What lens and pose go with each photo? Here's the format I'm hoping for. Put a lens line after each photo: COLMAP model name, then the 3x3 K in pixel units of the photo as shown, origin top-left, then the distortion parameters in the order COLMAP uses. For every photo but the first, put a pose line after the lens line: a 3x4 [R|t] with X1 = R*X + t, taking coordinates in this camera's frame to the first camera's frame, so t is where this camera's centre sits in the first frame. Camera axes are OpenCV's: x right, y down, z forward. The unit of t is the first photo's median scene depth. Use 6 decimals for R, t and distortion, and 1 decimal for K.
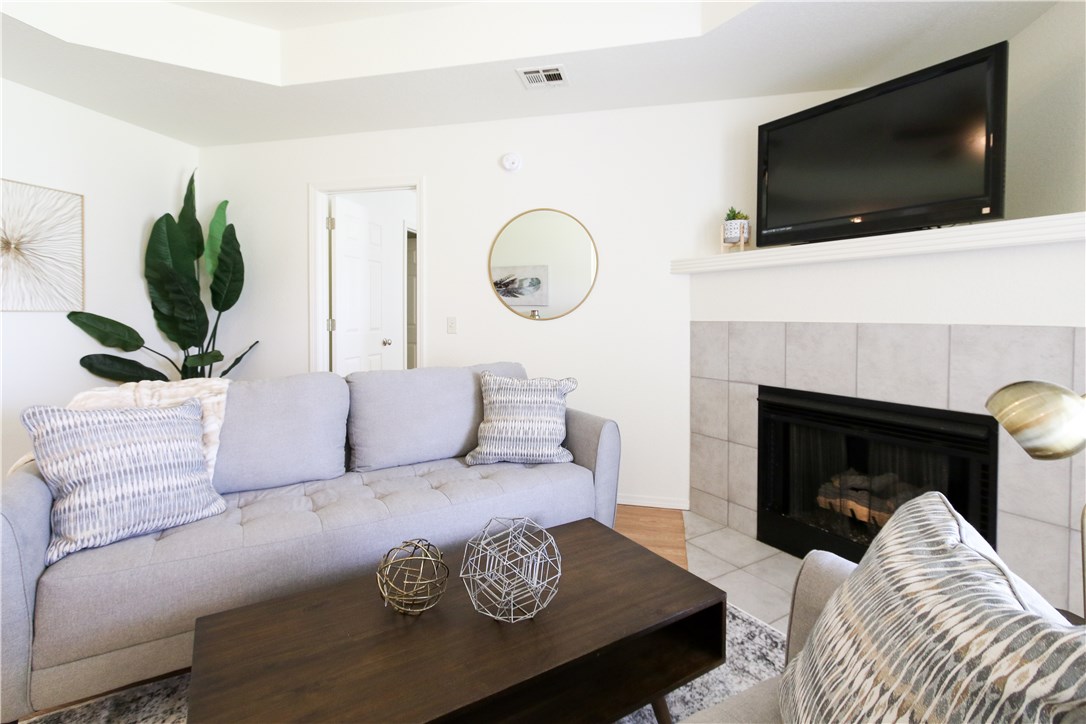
lens RADIAL K [[507.1, 0, 505.8], [0, 507.1, 325.6], [0, 0, 1]] dist [-0.001927, 0.004614]
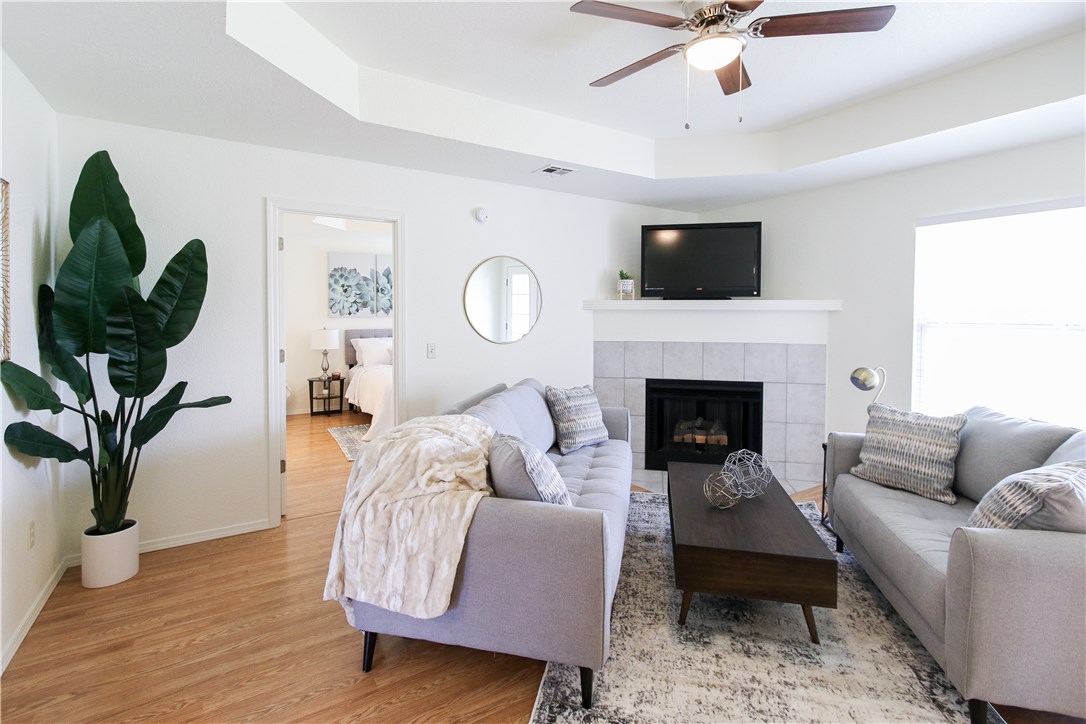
lens RADIAL K [[507.1, 0, 542.4], [0, 507.1, 323.8], [0, 0, 1]] dist [-0.001927, 0.004614]
pose [[0.695848, -0.012495, 0.718080, -0.962216], [0.017959, 0.999839, -0.000006, -0.072618], [-0.717964, 0.012901, 0.695961, 0.060944]]
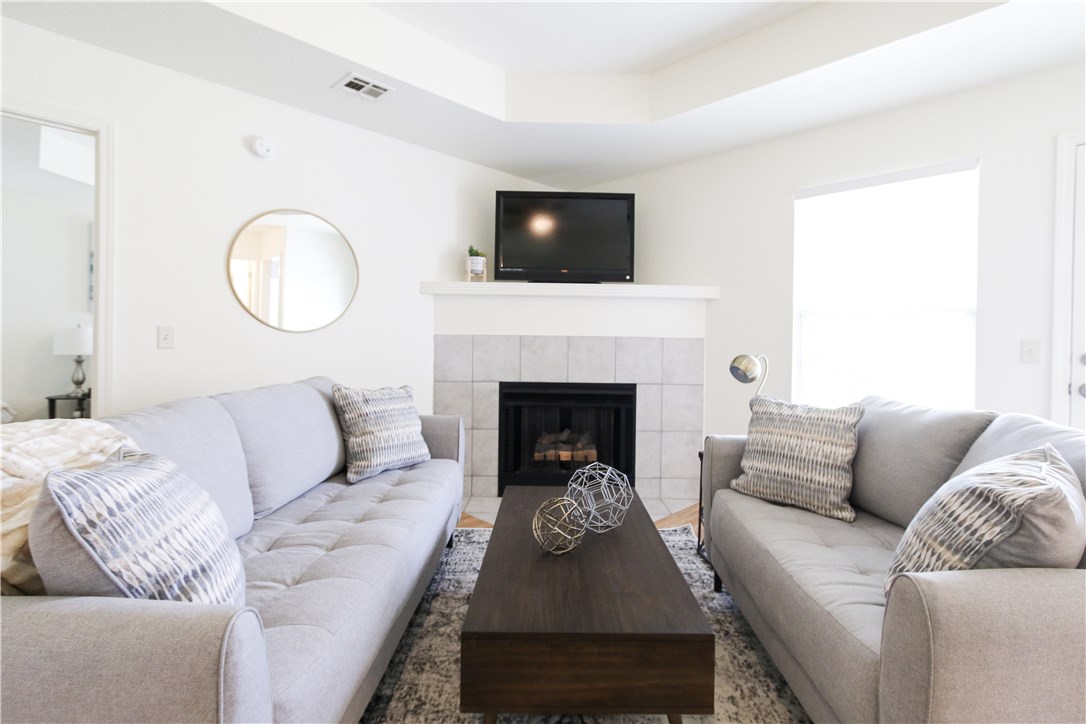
lens RADIAL K [[507.1, 0, 567.6], [0, 507.1, 337.5], [0, 0, 1]] dist [-0.001927, 0.004614]
pose [[0.502980, 0.009555, 0.864245, -0.586830], [0.010536, 0.999797, -0.017185, 0.023937], [-0.864234, 0.017749, 0.502777, 0.155035]]
